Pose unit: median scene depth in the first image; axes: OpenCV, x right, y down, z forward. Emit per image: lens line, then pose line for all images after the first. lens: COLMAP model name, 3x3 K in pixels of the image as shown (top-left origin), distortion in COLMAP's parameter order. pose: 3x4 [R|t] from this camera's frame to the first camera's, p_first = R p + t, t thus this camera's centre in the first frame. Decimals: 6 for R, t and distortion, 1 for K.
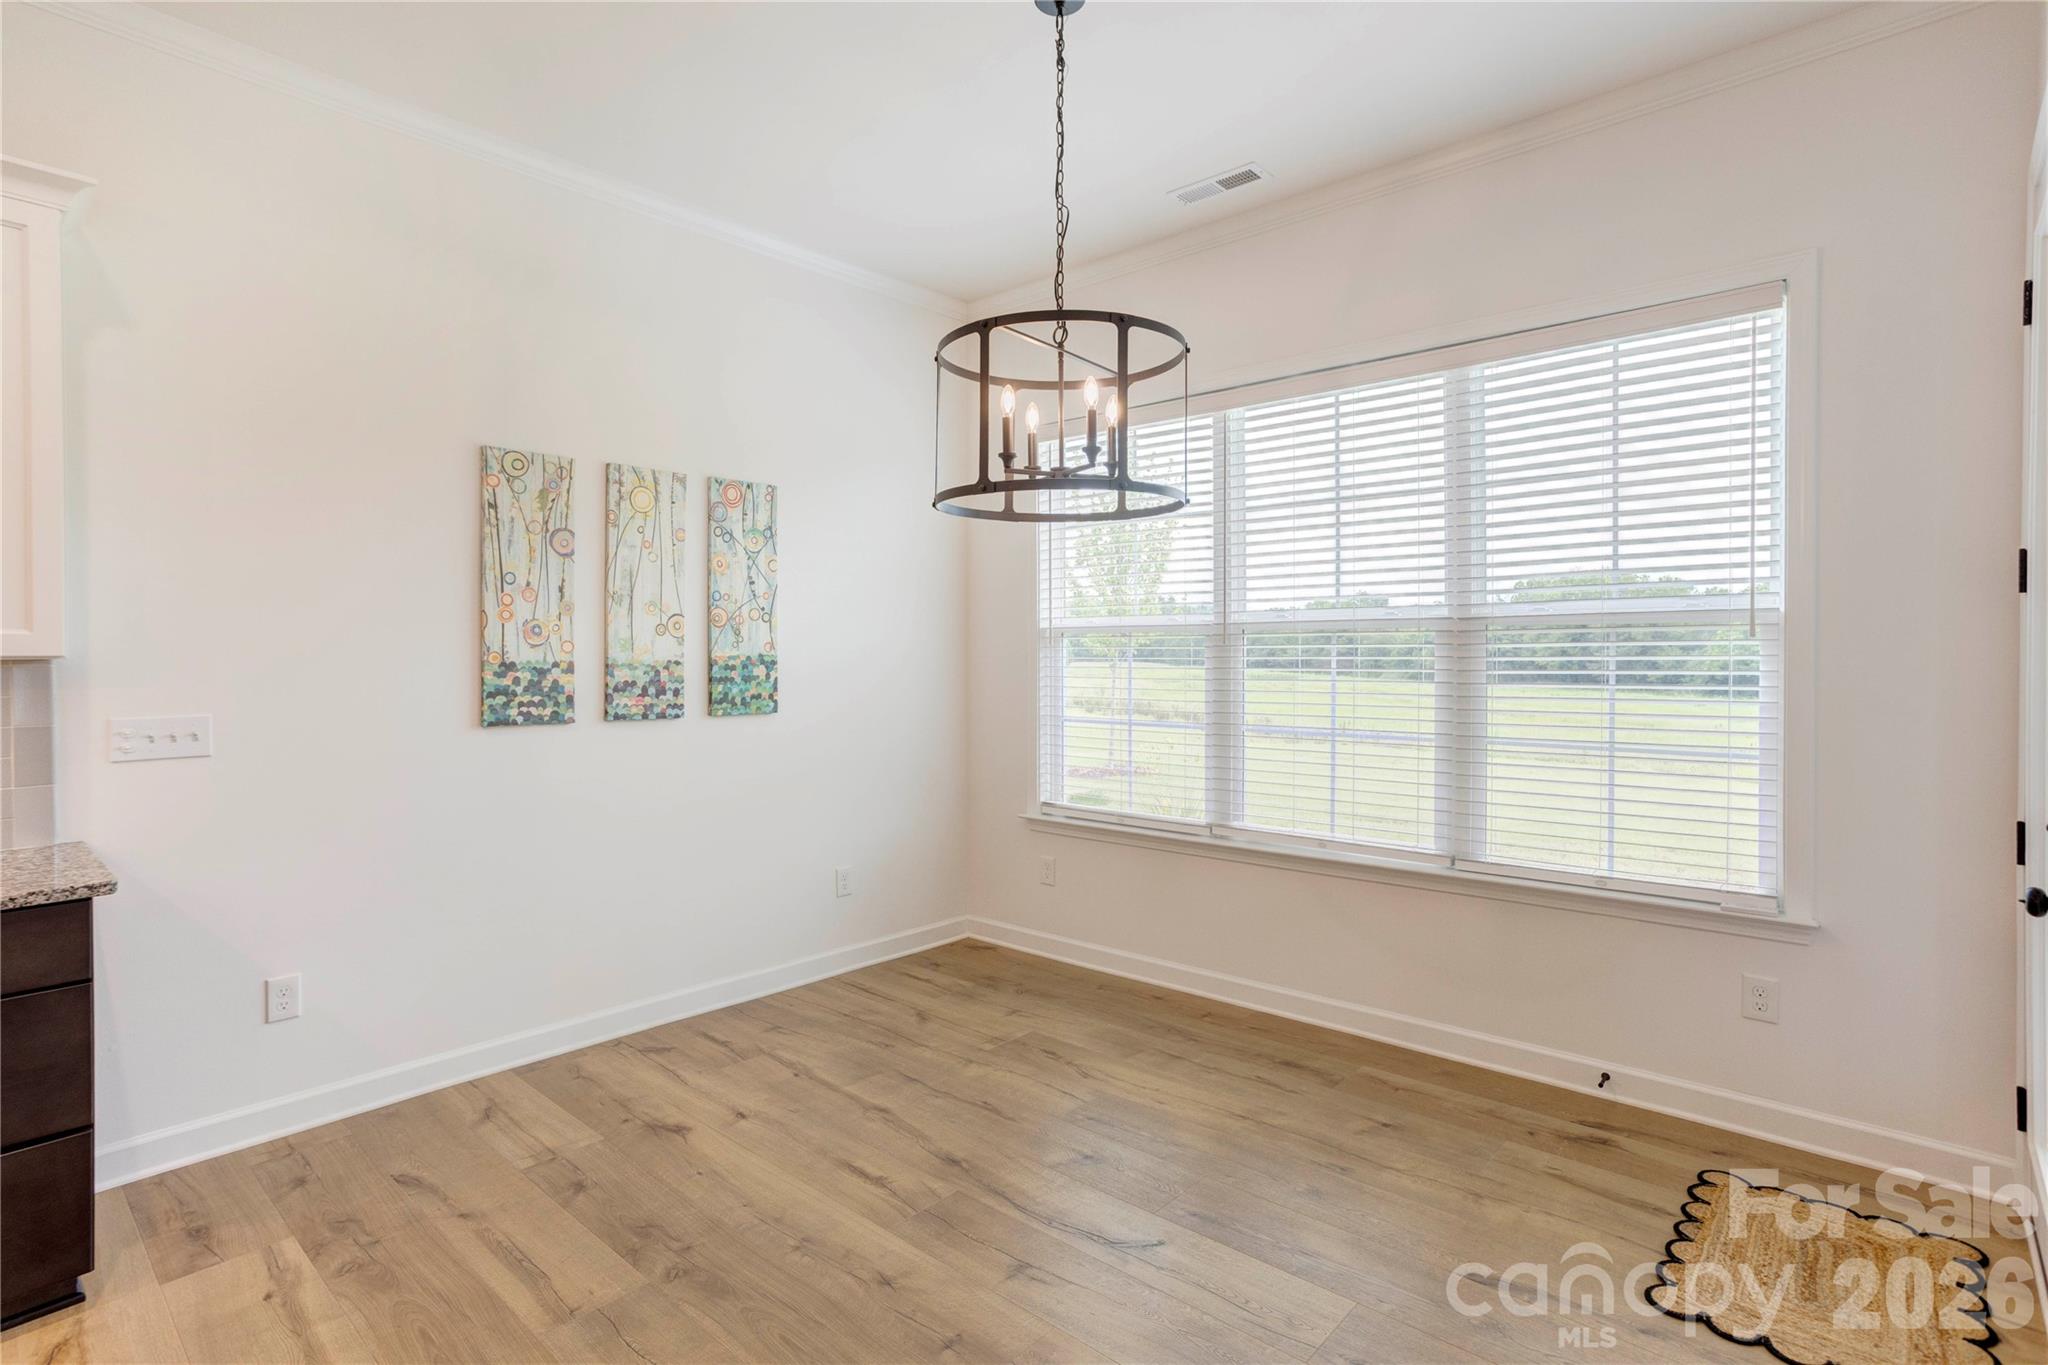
lens RADIAL K [[1022.4, 0, 996.9], [0, 1022.4, 653.1], [0, 0, 1]] dist [-0.037540, 0.029416]
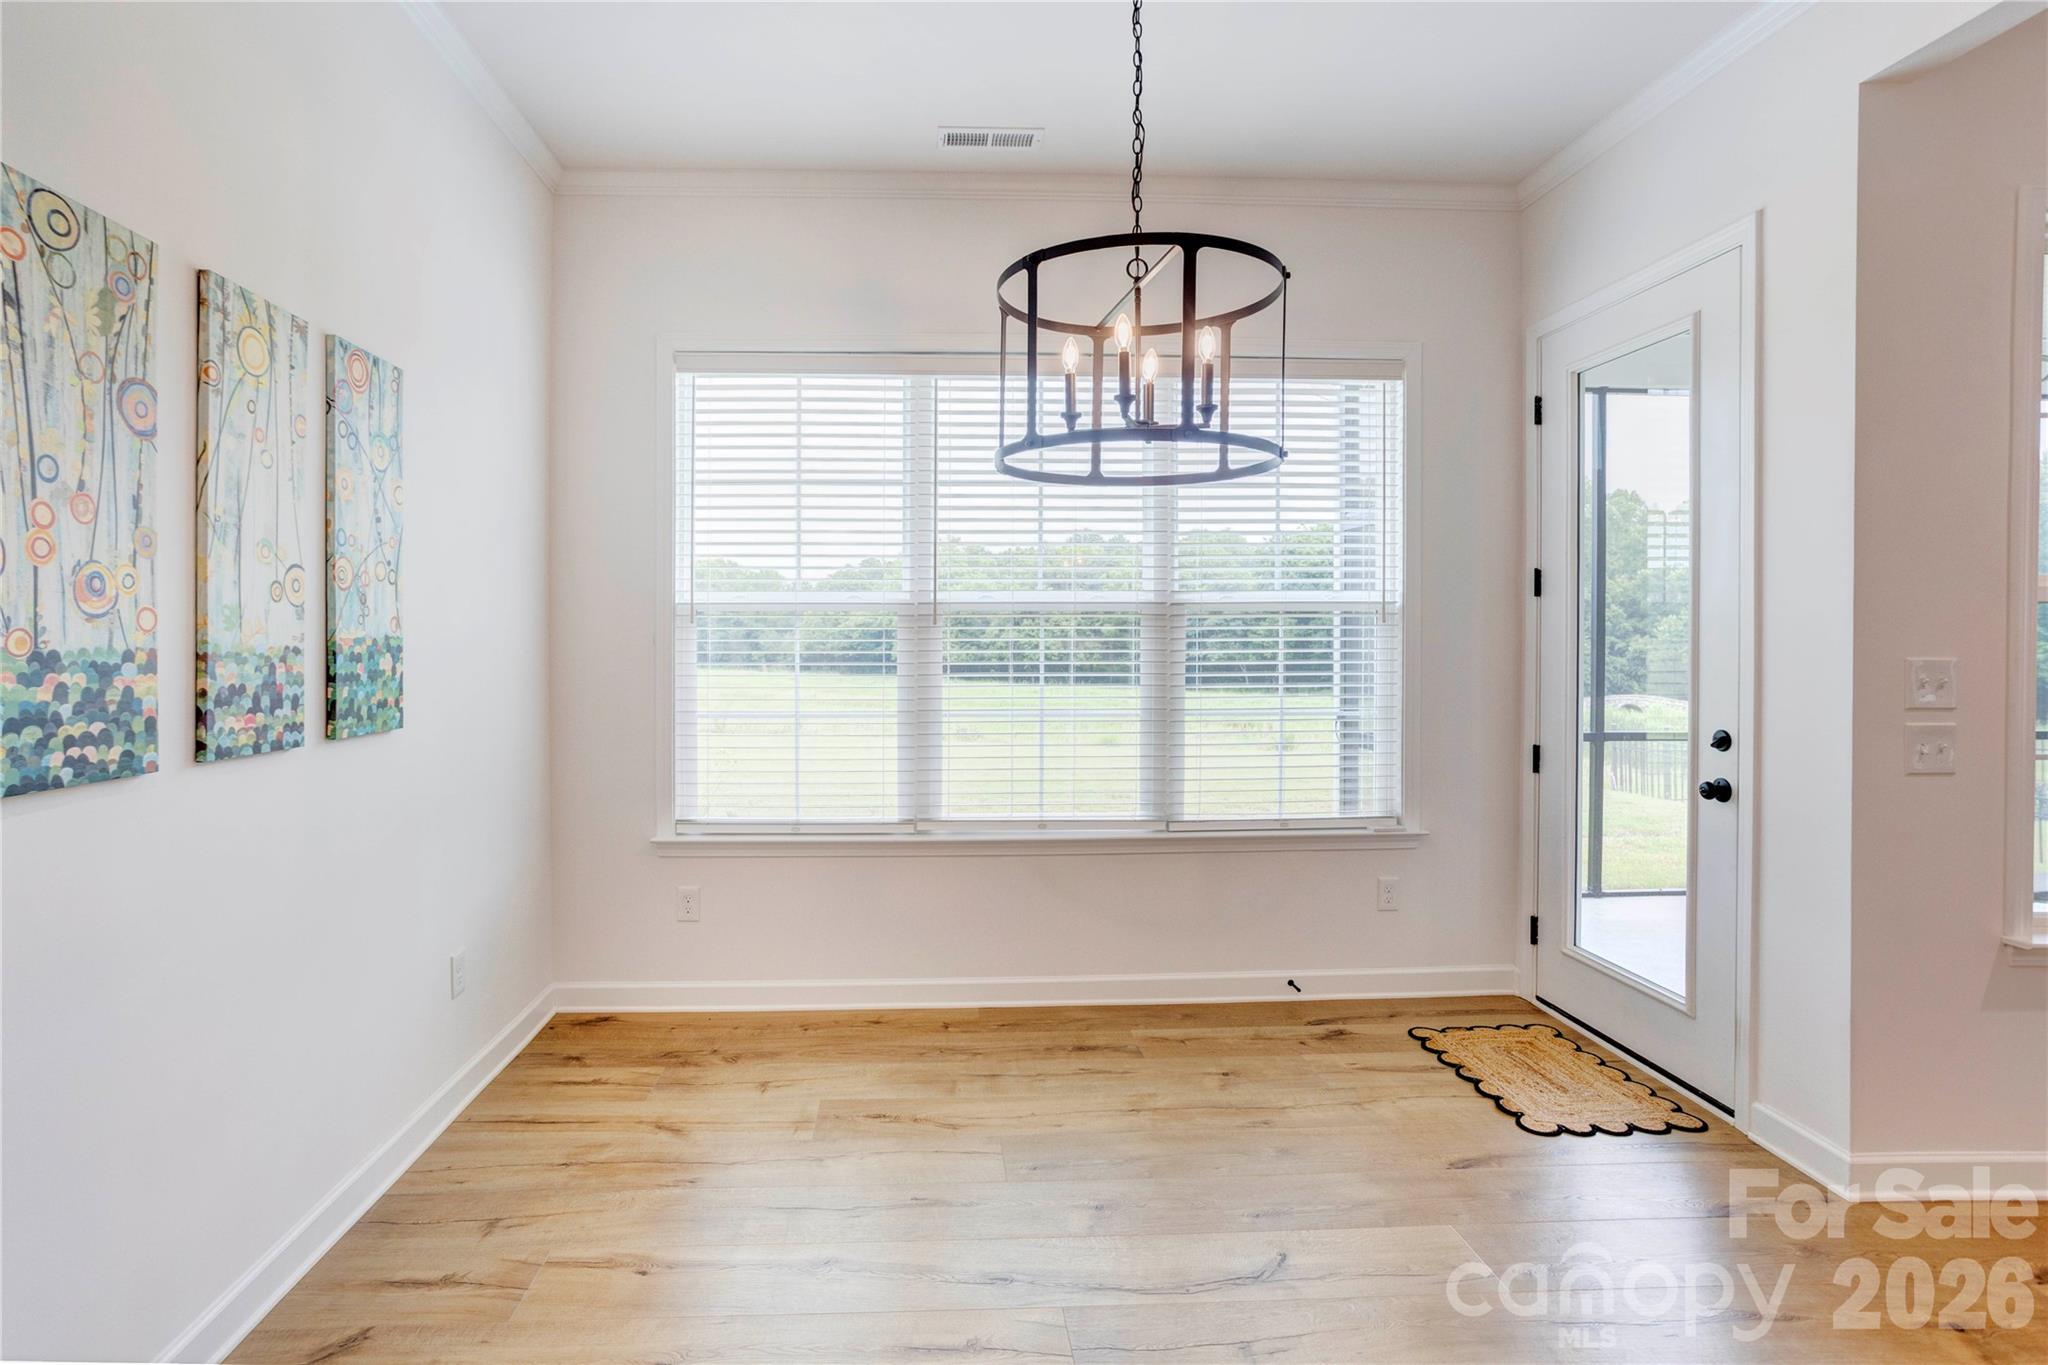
lens RADIAL K [[1022.4, 0, 949.1], [0, 1022.4, 635.4], [0, 0, 1]] dist [-0.037540, 0.029416]
pose [[0.707274, 0.001766, 0.706938, -0.478377], [-0.000678, 0.999998, -0.001820, 0.002028], [-0.706939, 0.000808, 0.707274, 0.362083]]
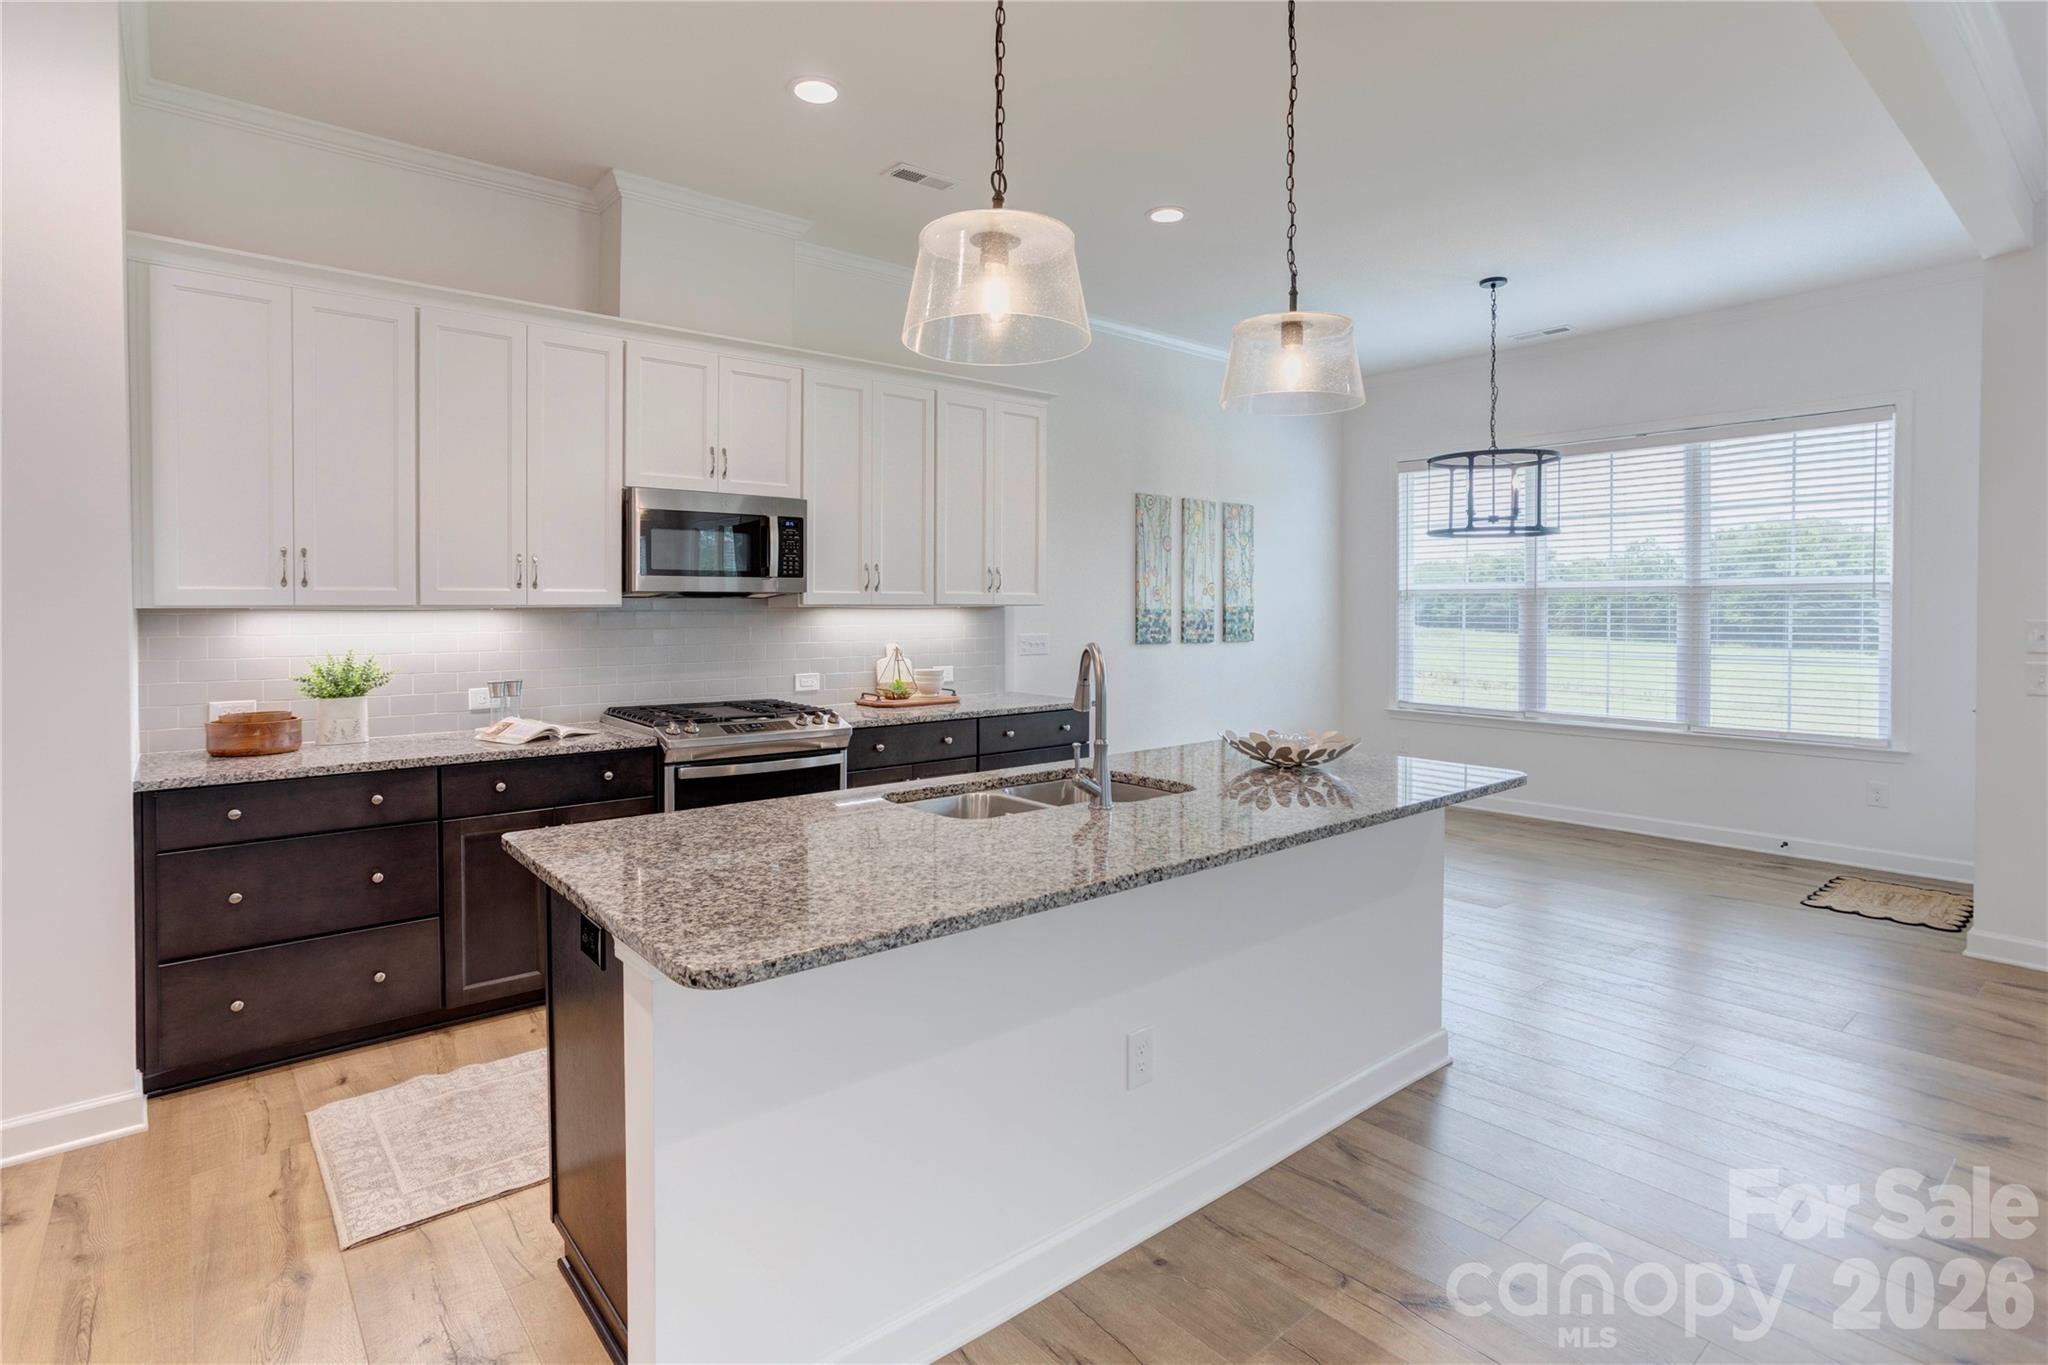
lens RADIAL K [[1022.4, 0, 999.1], [0, 1022.4, 611.5], [0, 0, 1]] dist [-0.037540, 0.029416]
pose [[0.991954, 0.004905, -0.126503, -0.476644], [-0.004622, 0.999986, 0.002528, 0.008746], [0.126514, -0.001923, 0.991963, -0.817093]]
